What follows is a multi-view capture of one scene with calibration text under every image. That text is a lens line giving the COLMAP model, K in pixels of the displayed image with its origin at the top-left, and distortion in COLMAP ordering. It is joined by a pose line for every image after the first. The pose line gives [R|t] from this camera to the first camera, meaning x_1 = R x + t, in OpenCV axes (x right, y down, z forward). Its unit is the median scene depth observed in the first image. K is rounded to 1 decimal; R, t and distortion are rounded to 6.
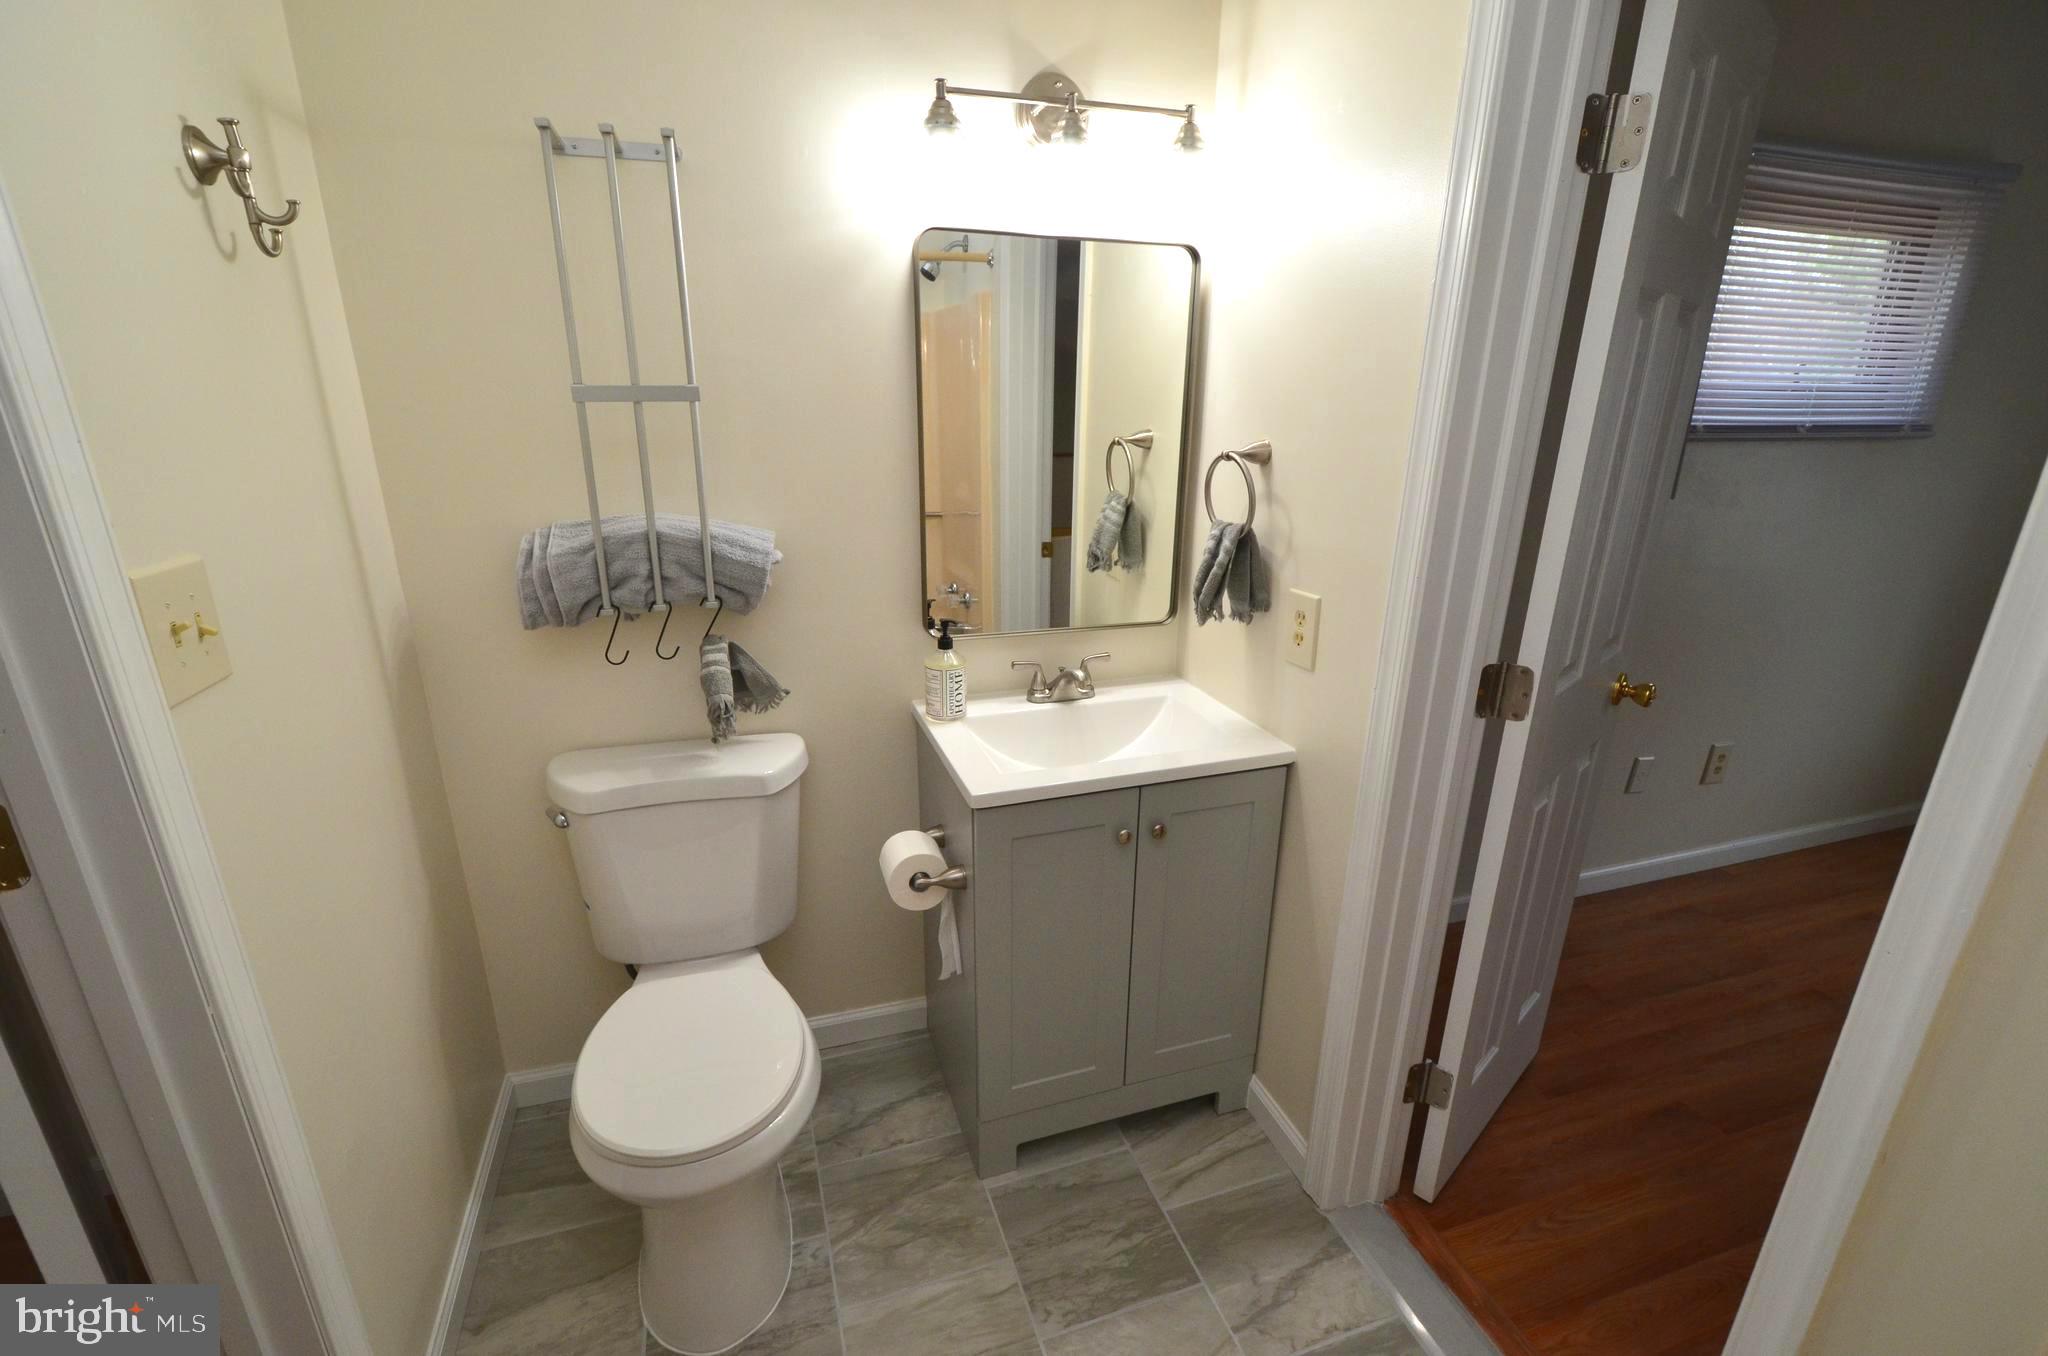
lens RADIAL K [[889.8, 0, 1025.6], [0, 889.8, 687.6], [0, 0, 1]] dist [0.002030, -0.000653]
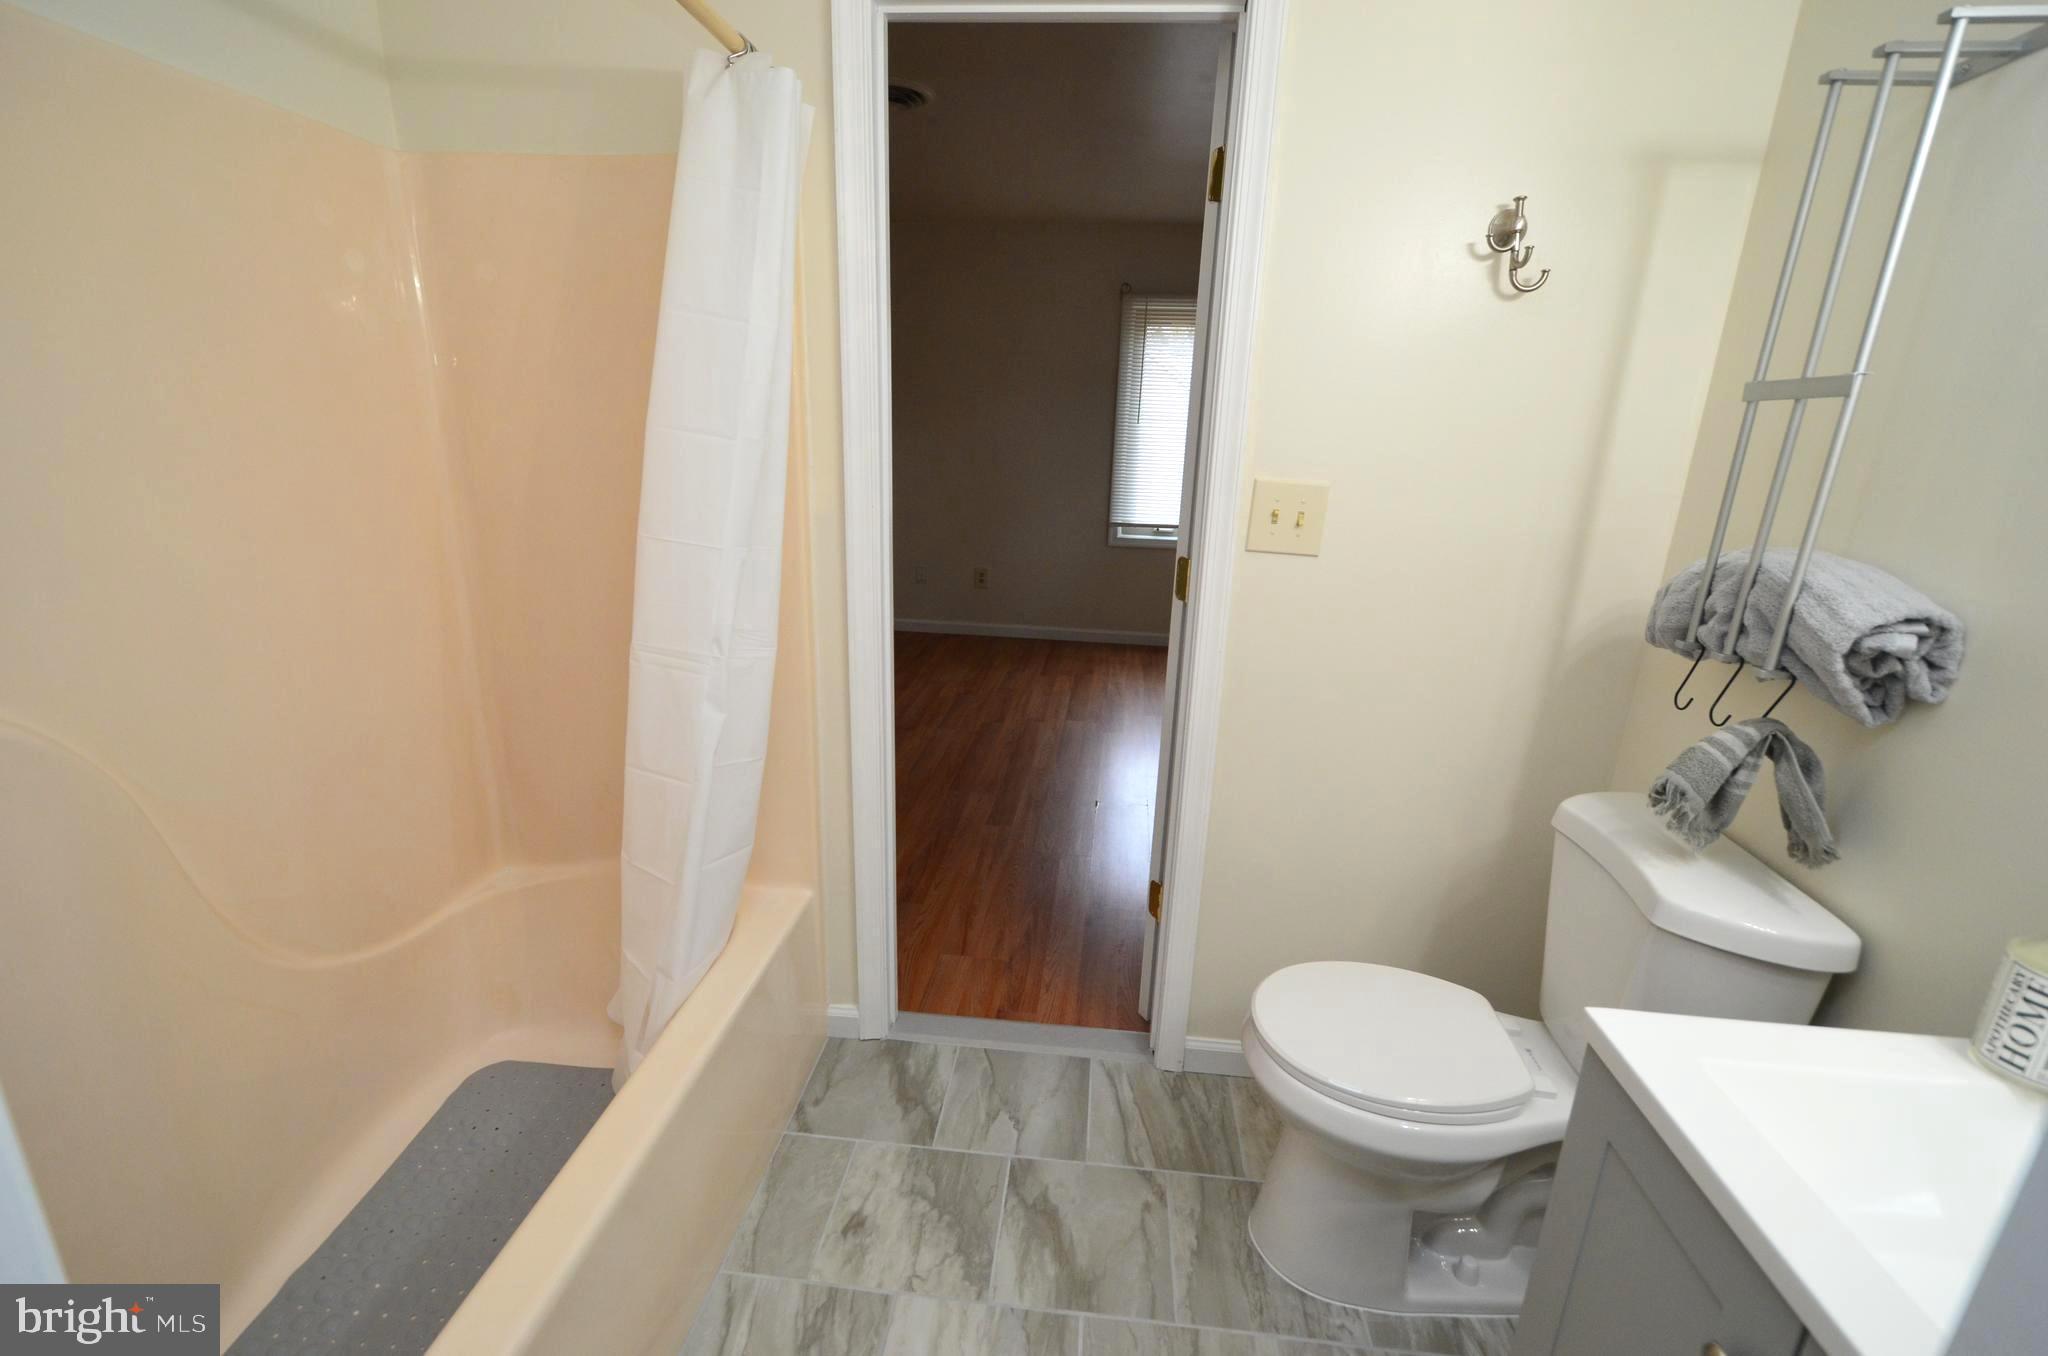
lens RADIAL K [[889.8, 0, 1025.6], [0, 889.8, 687.6], [0, 0, 1]] dist [0.002030, -0.000653]
pose [[-0.408407, 0.238965, -0.880965, 0.547566], [-0.326129, 0.863222, 0.385342, -0.170592], [0.852551, 0.444685, -0.274612, 0.698848]]
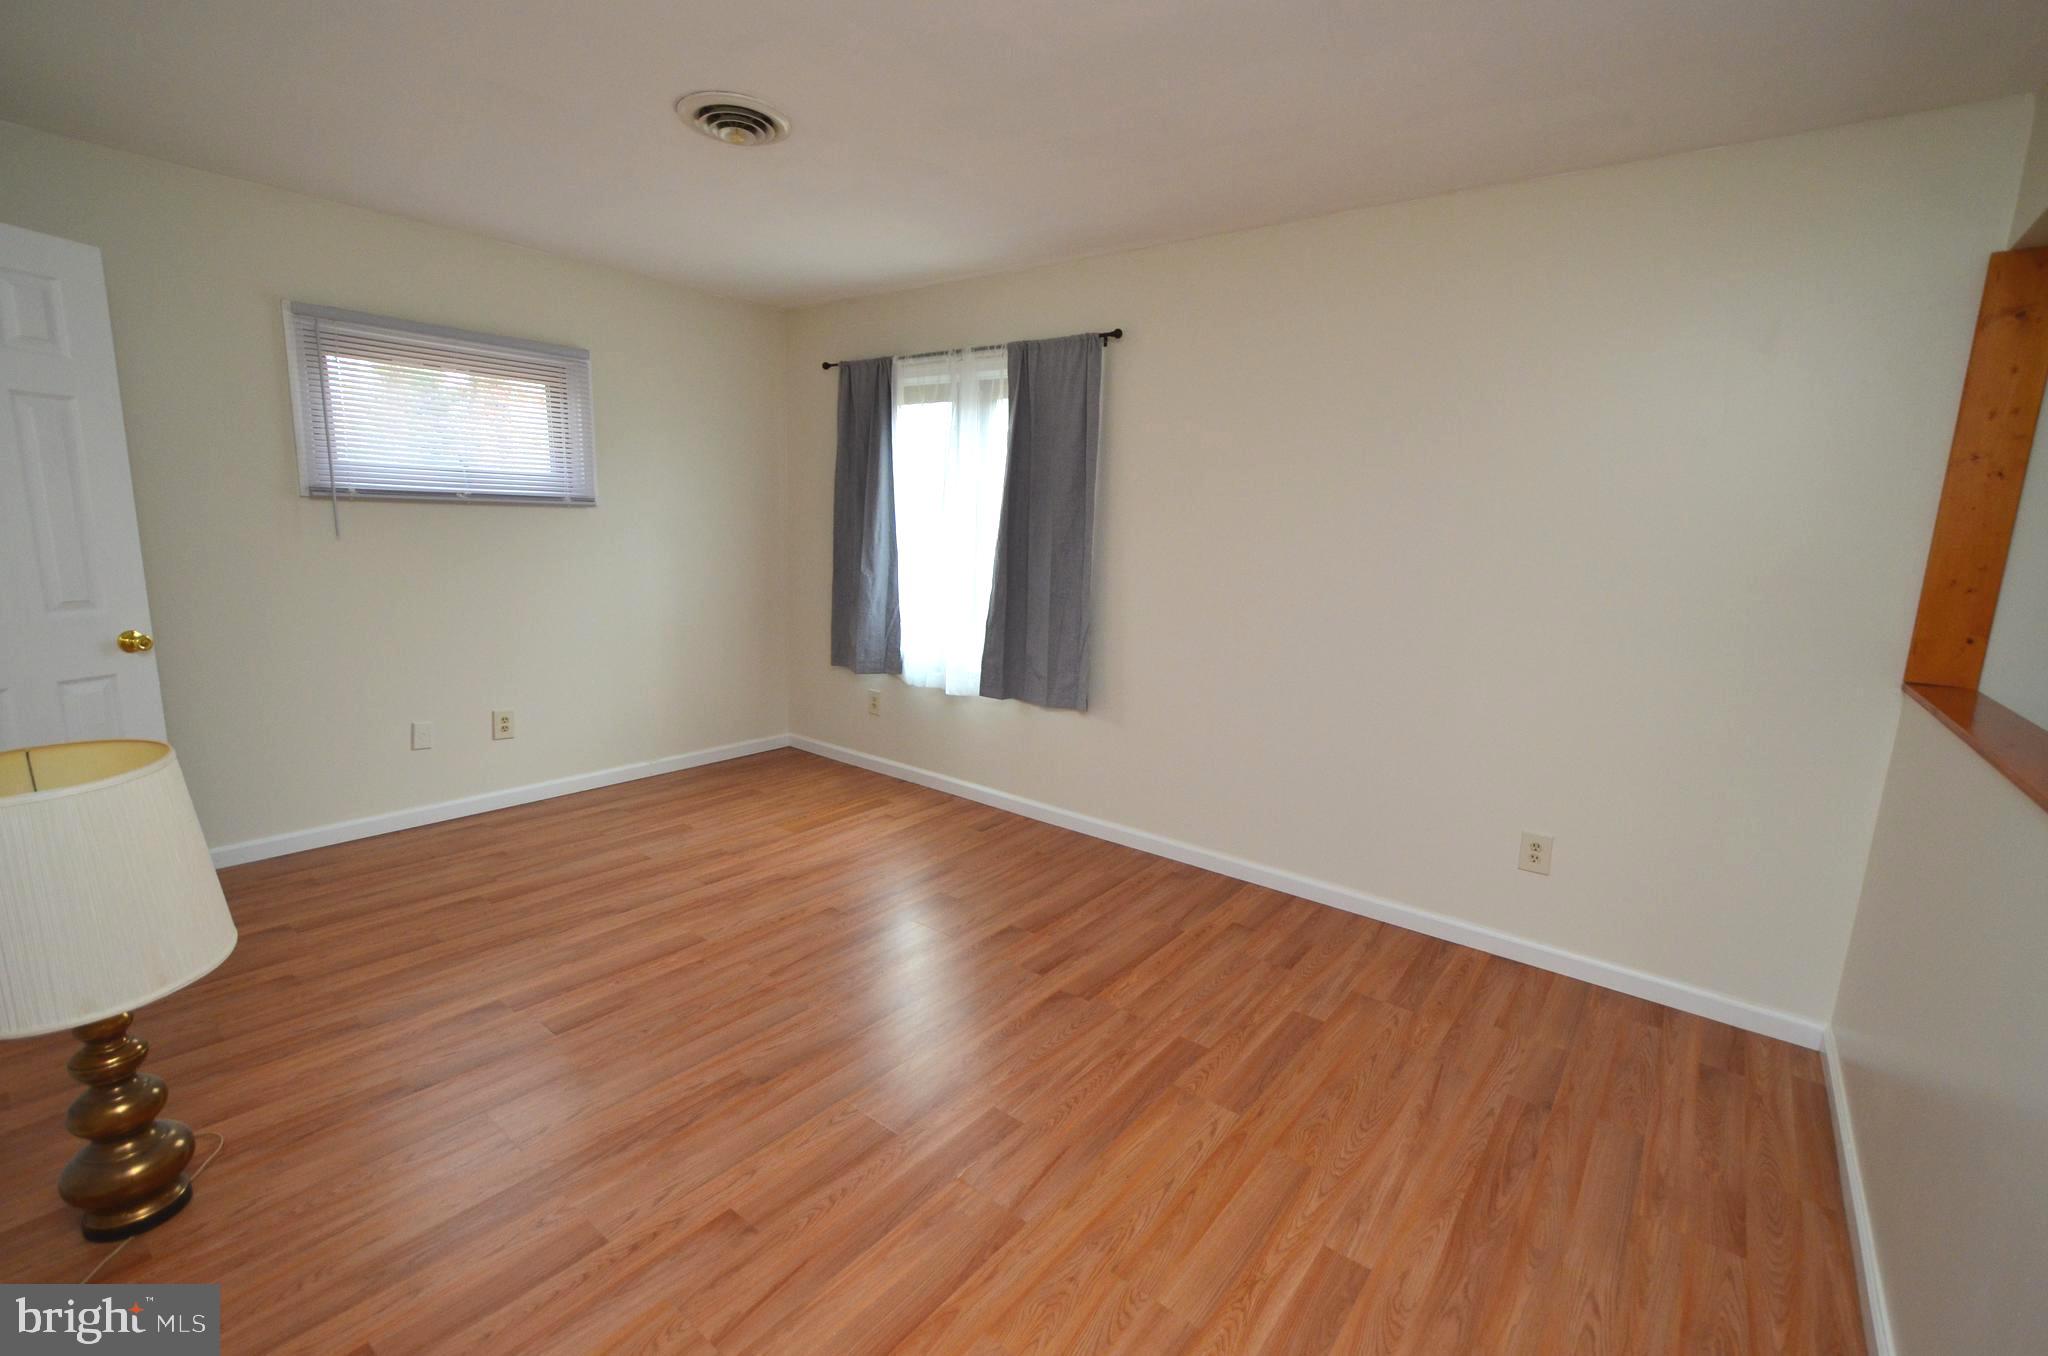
lens RADIAL K [[889.8, 0, 1025.6], [0, 889.8, 687.6], [0, 0, 1]] dist [0.002030, -0.000653]
pose [[0.828441, -0.084886, 0.553606, 1.228214], [0.153053, 0.985136, -0.077980, 0.479992], [-0.538758, 0.149333, 0.829120, -1.182004]]
